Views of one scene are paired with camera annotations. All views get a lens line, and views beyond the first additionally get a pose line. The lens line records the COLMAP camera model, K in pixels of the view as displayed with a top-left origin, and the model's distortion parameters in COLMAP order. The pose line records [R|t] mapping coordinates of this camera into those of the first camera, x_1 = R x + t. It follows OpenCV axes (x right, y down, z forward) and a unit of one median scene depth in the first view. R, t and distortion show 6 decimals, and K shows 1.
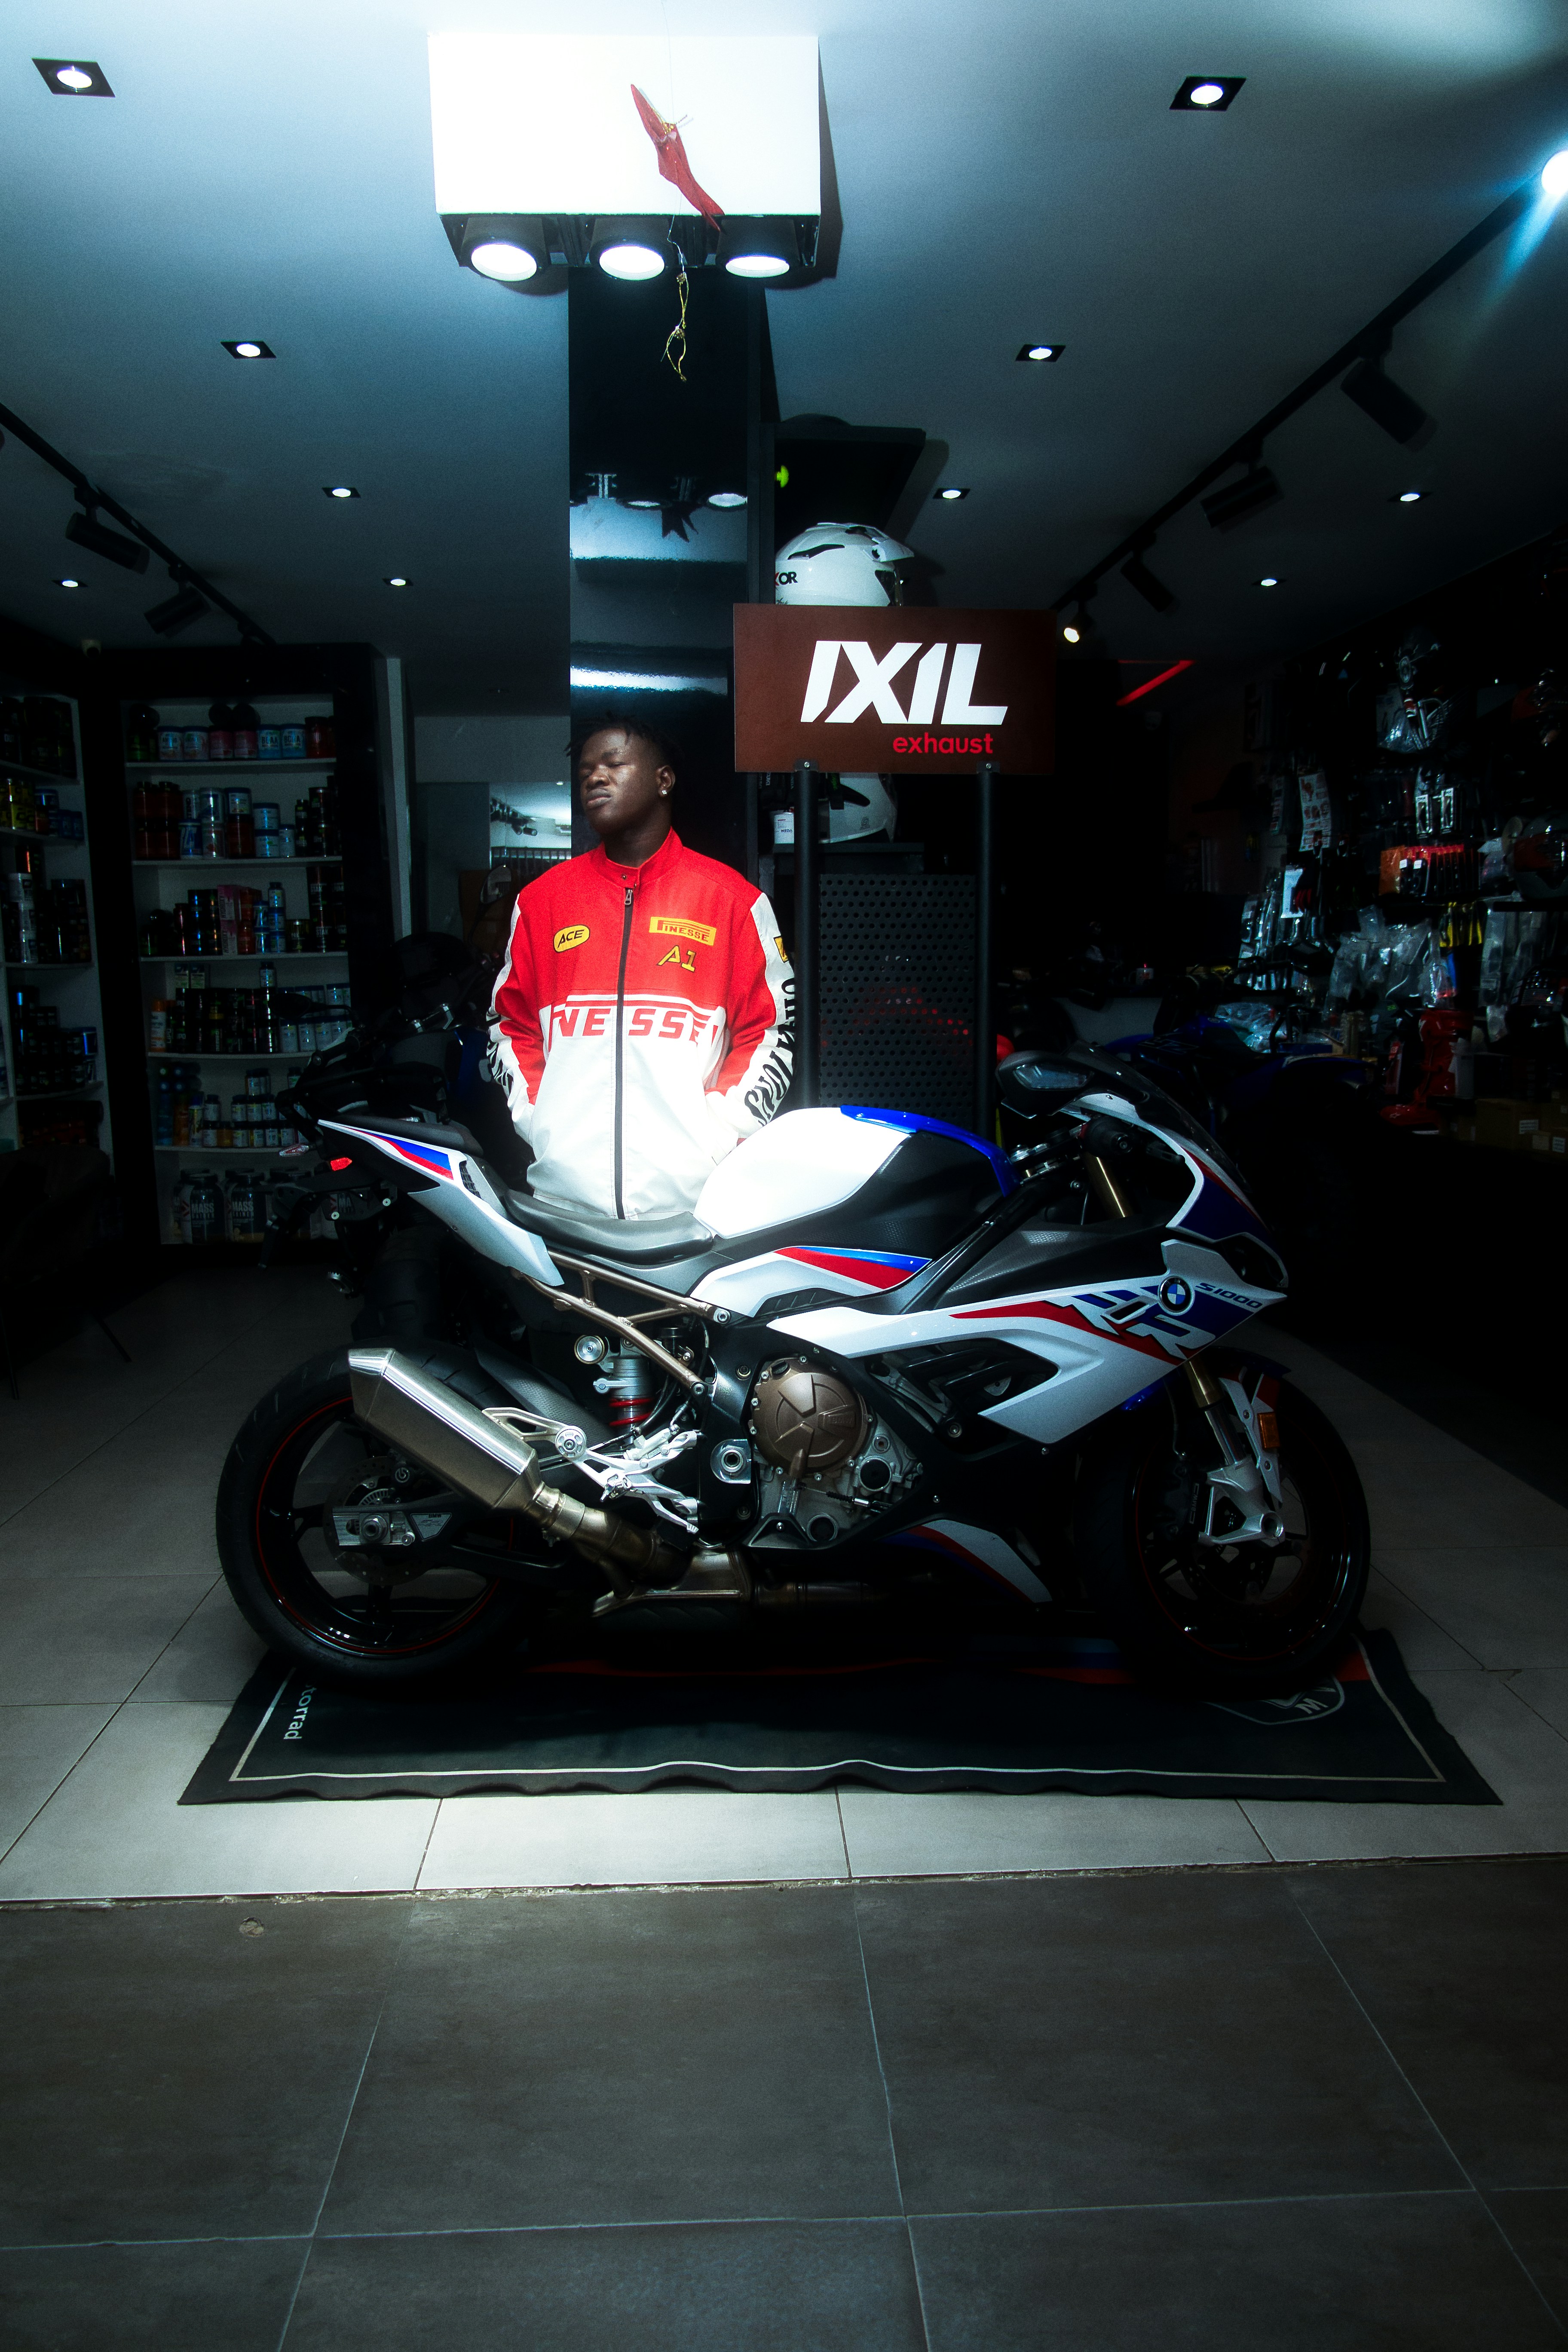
lens RADIAL K [[1683.2, 0, 787.1], [0, 1683.2, 1184.6], [0, 0, 1]] dist [-0.046119, 0.043489]
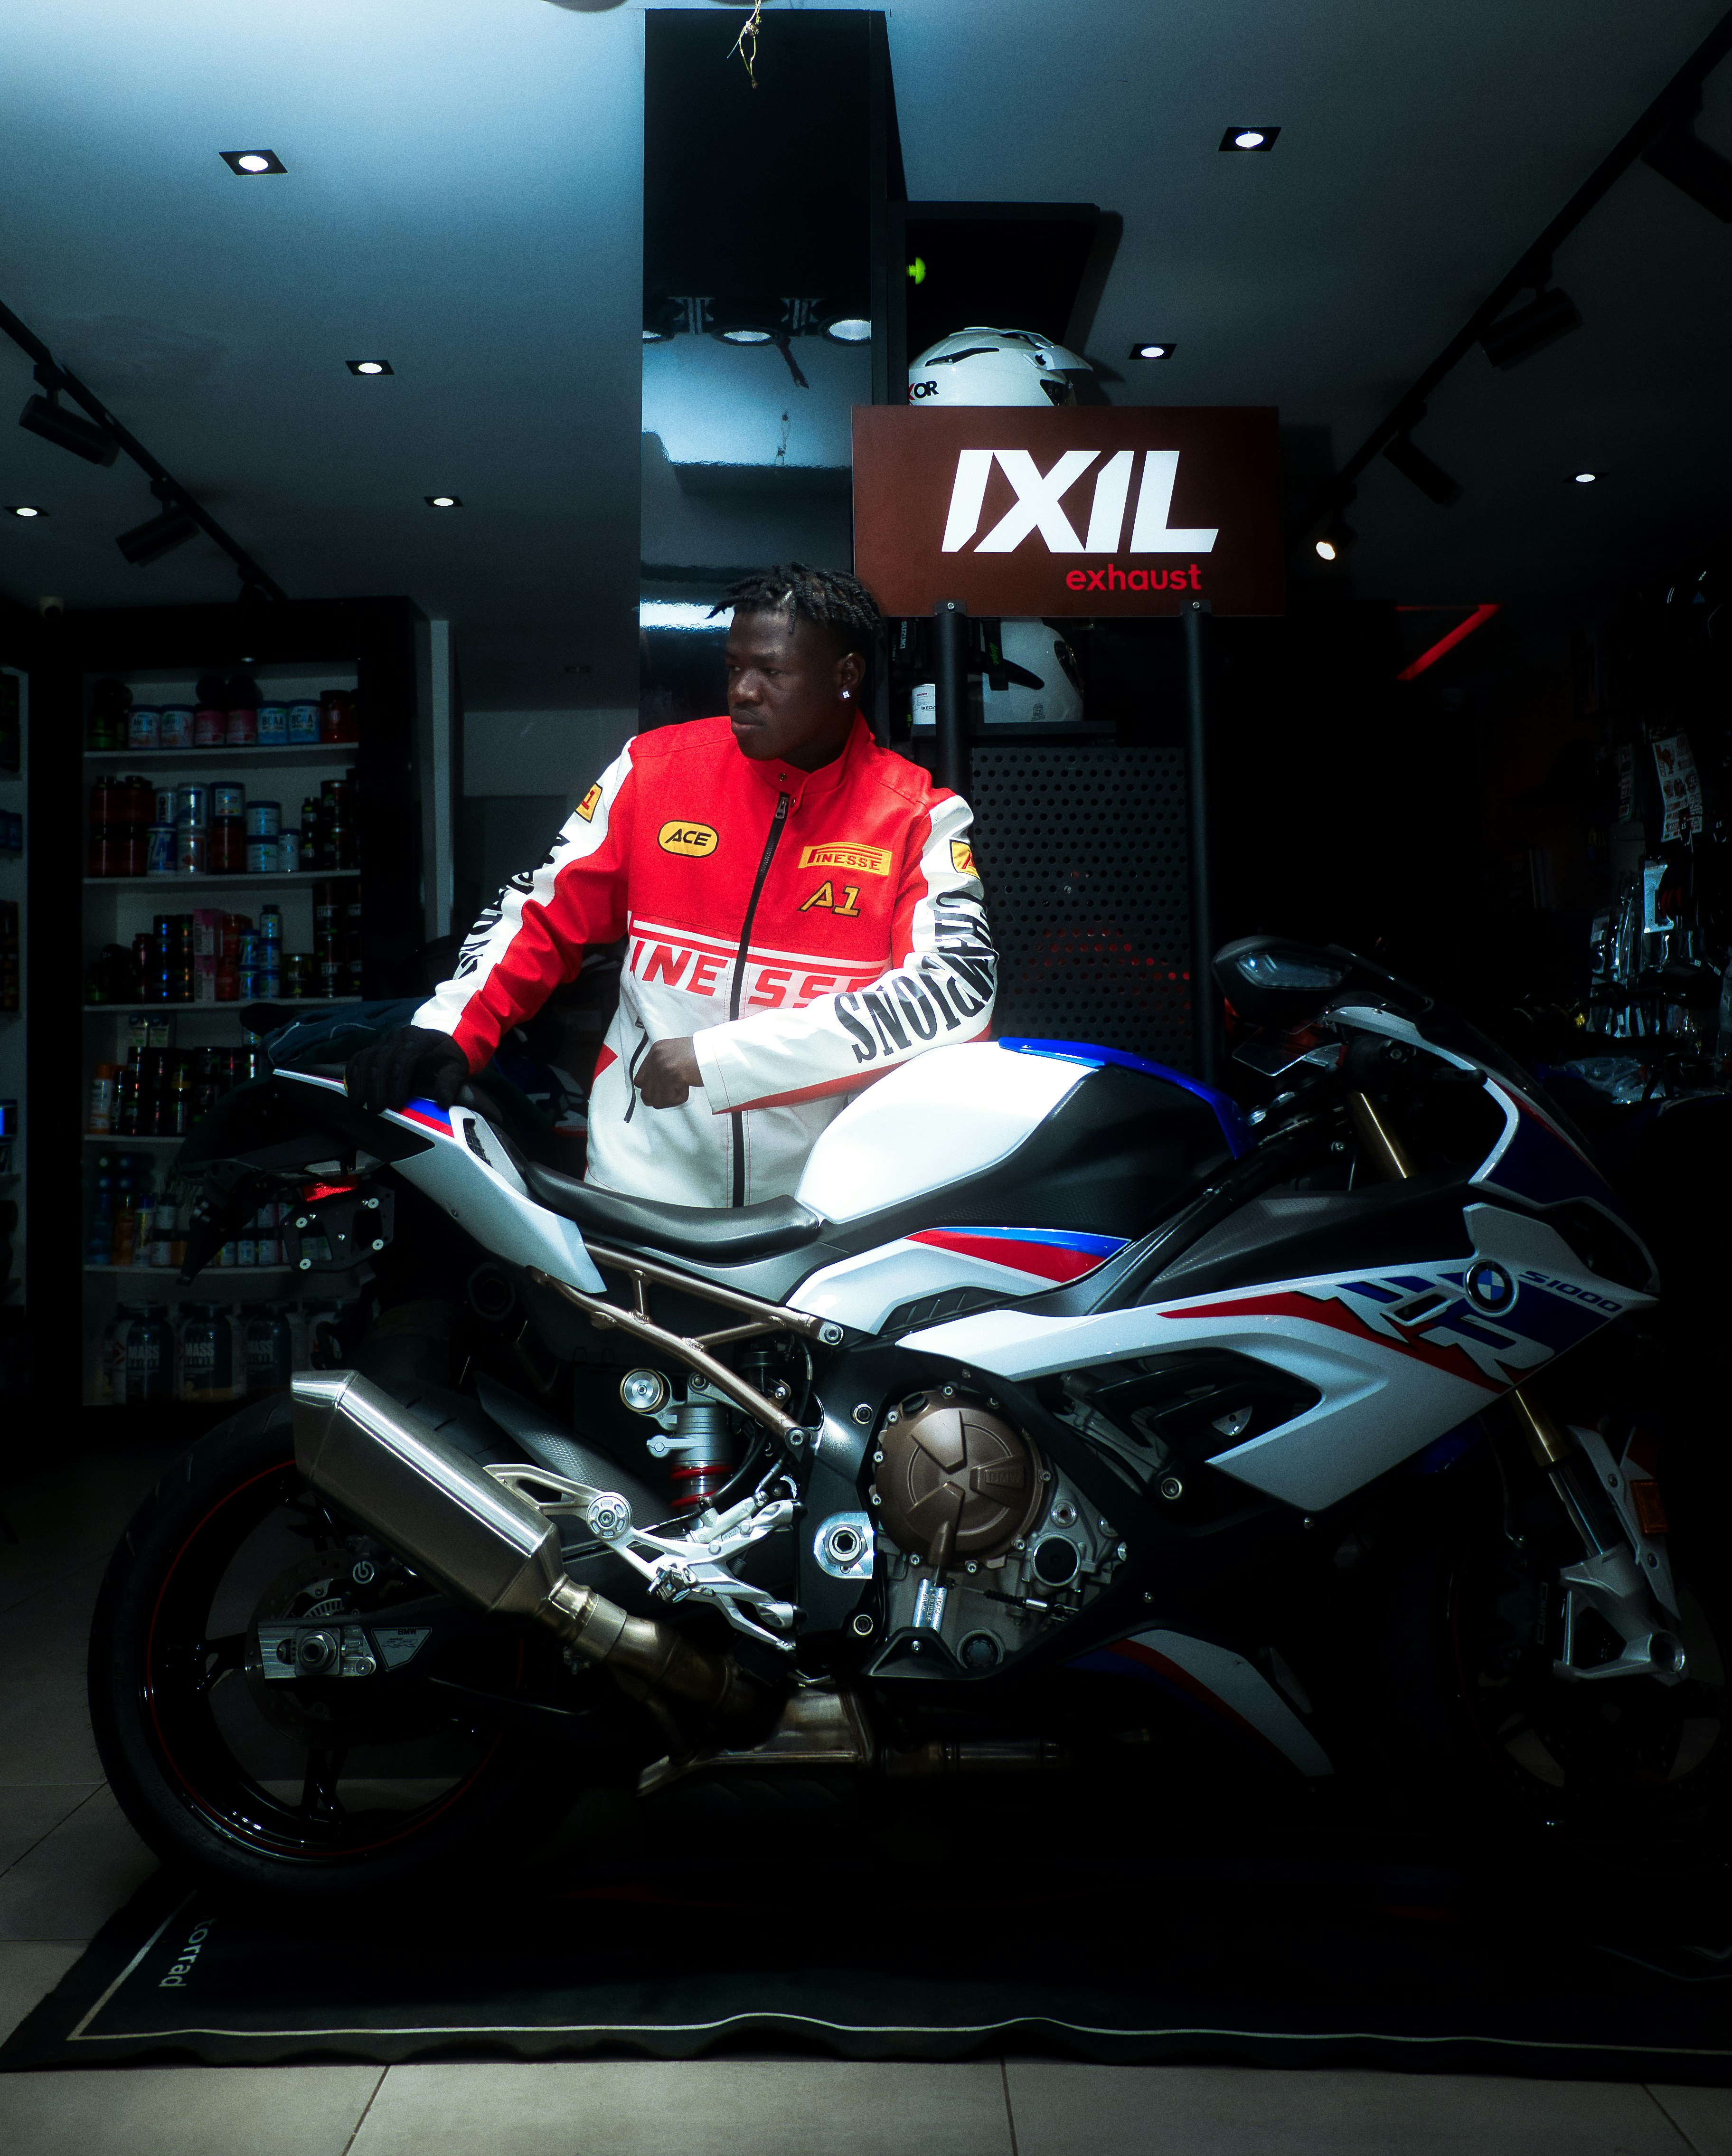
lens RADIAL K [[2316.0, 0, 867.9], [0, 2316.0, 848.5], [0, 0, 1]] dist [-0.048358, 0.105018]
pose [[0.998634, -0.016578, -0.049543, 0.024107], [0.003770, 0.968715, -0.248148, 0.109344], [0.052107, 0.247623, 0.967454, 0.028384]]
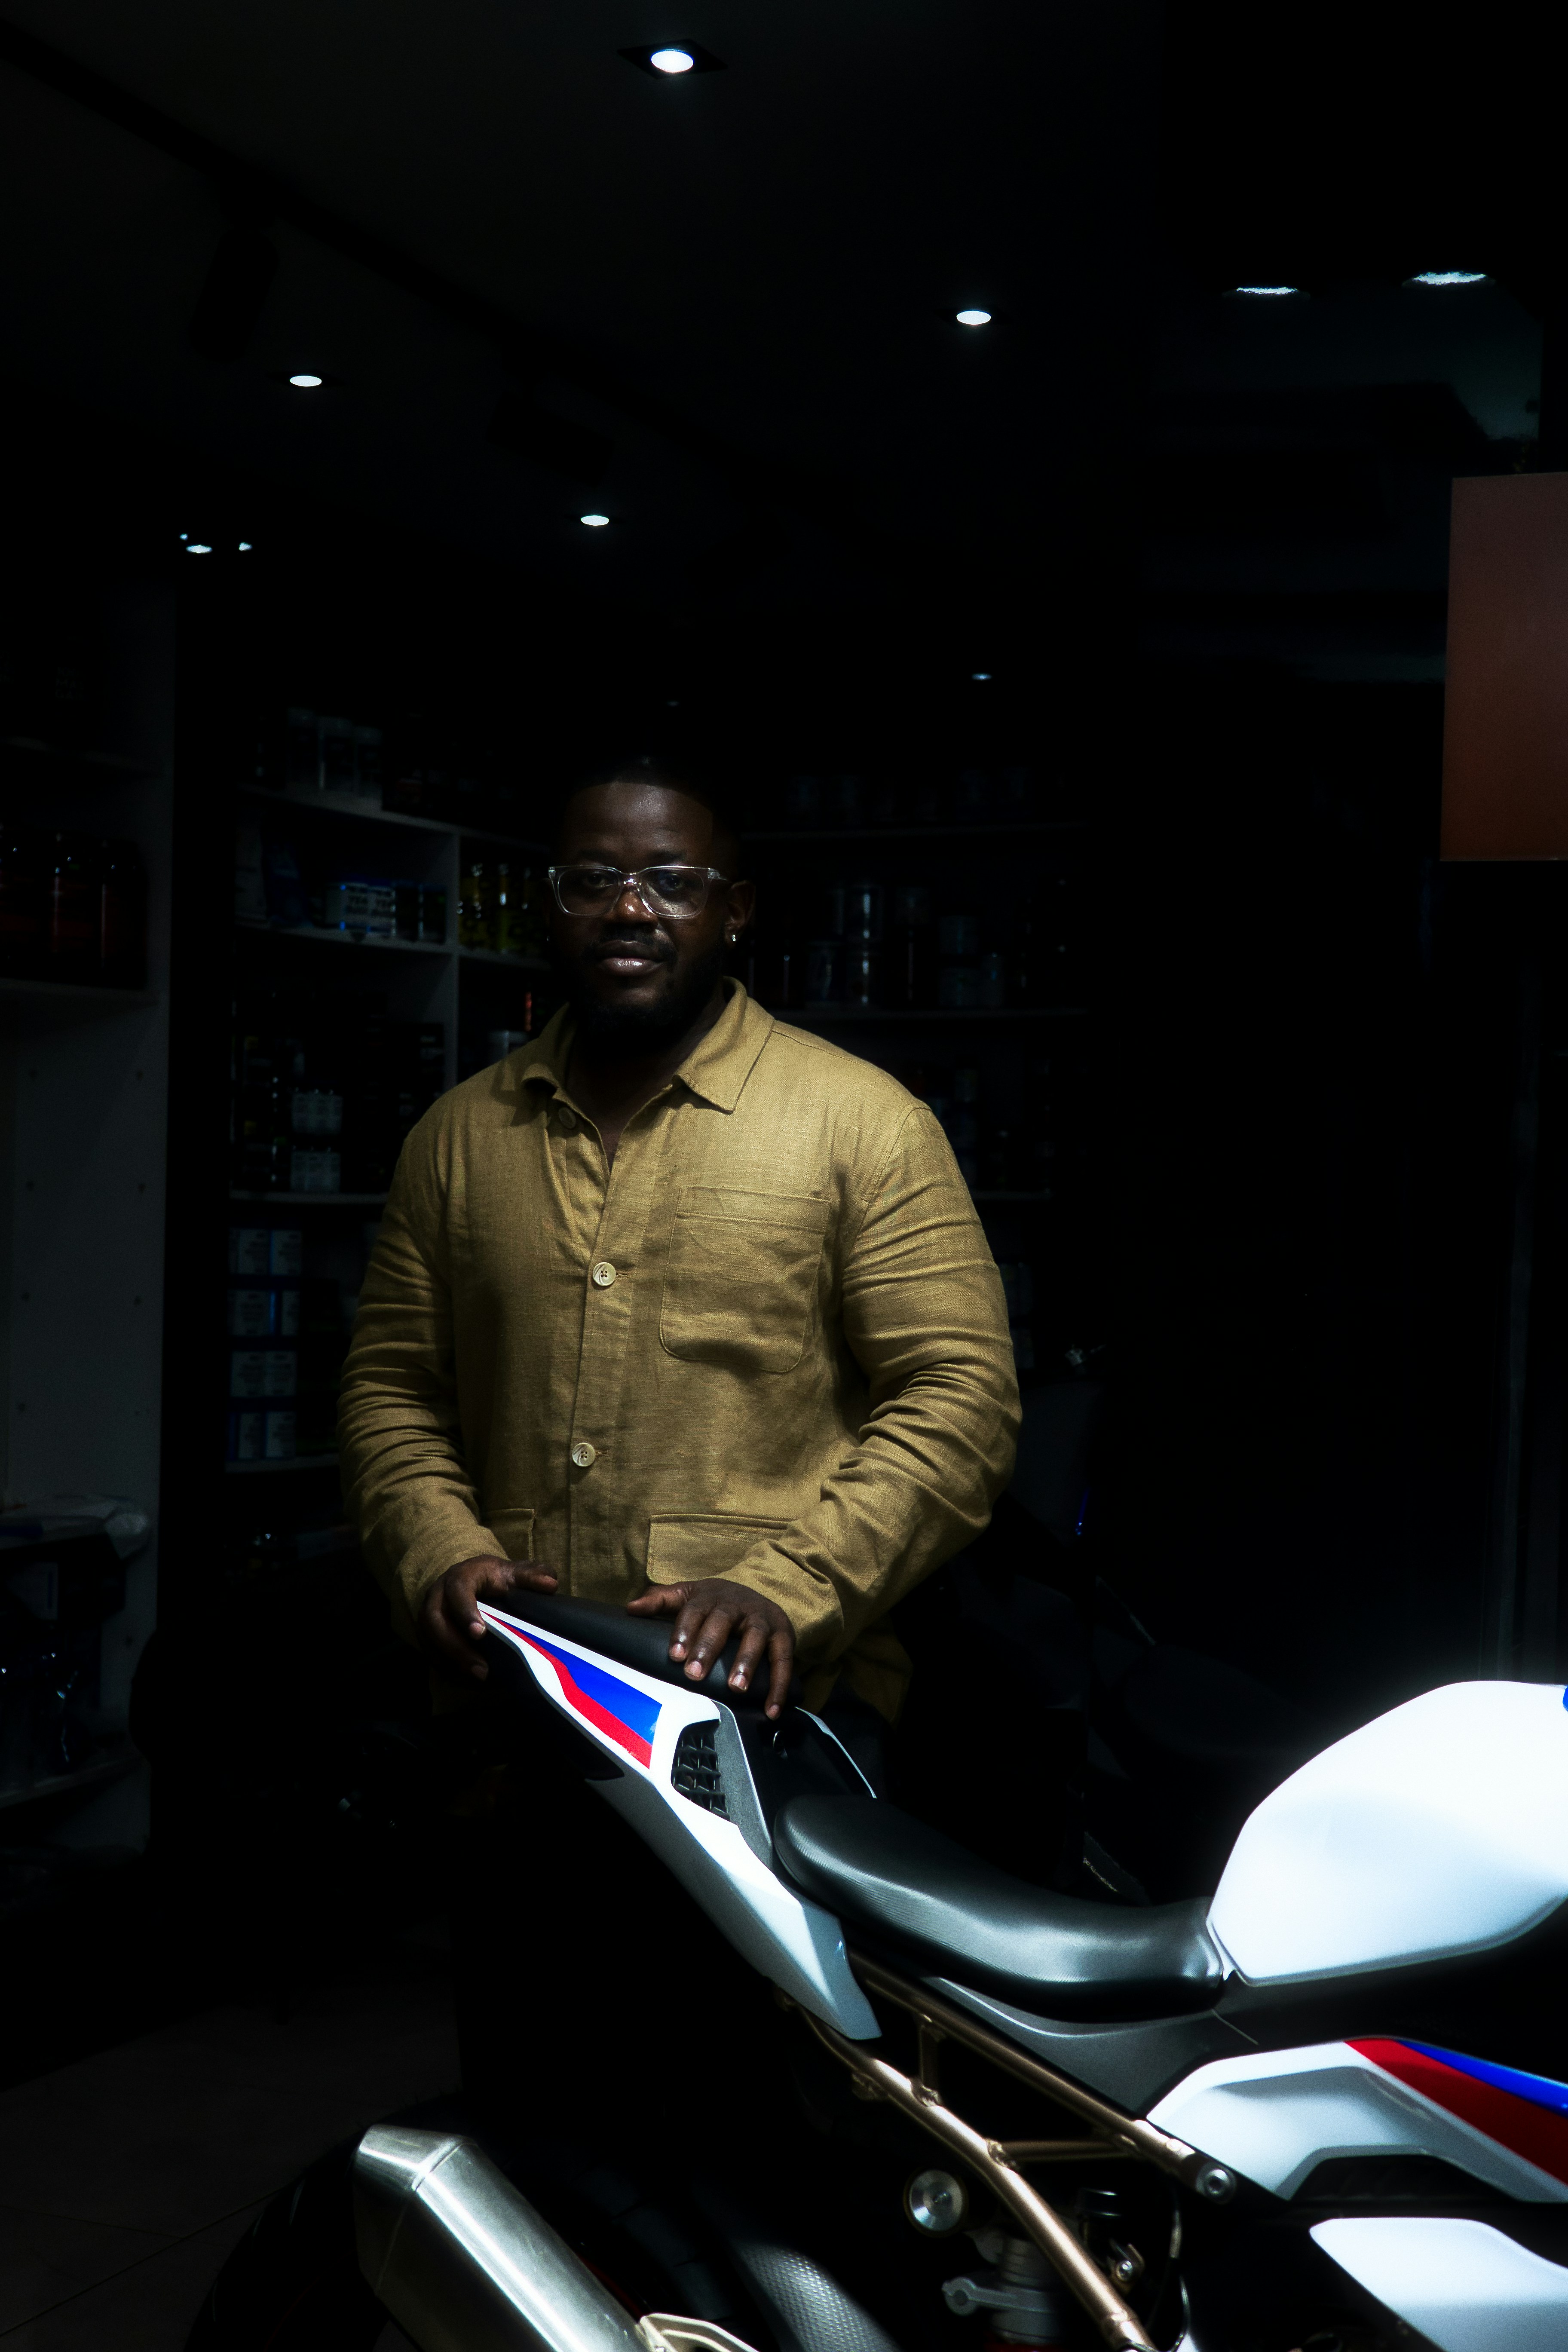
lens RADIAL K [[3172.4, 0, 821.3], [0, 3172.4, 1147.5], [0, 0, 1]] dist [0.009986, 0.025053]
pose [[0.899832, 0.031967, -0.435063, 0.181192], [-0.093565, 0.988245, -0.120905, -0.060178], [0.426084, 0.149501, 0.892246, 0.217473]]
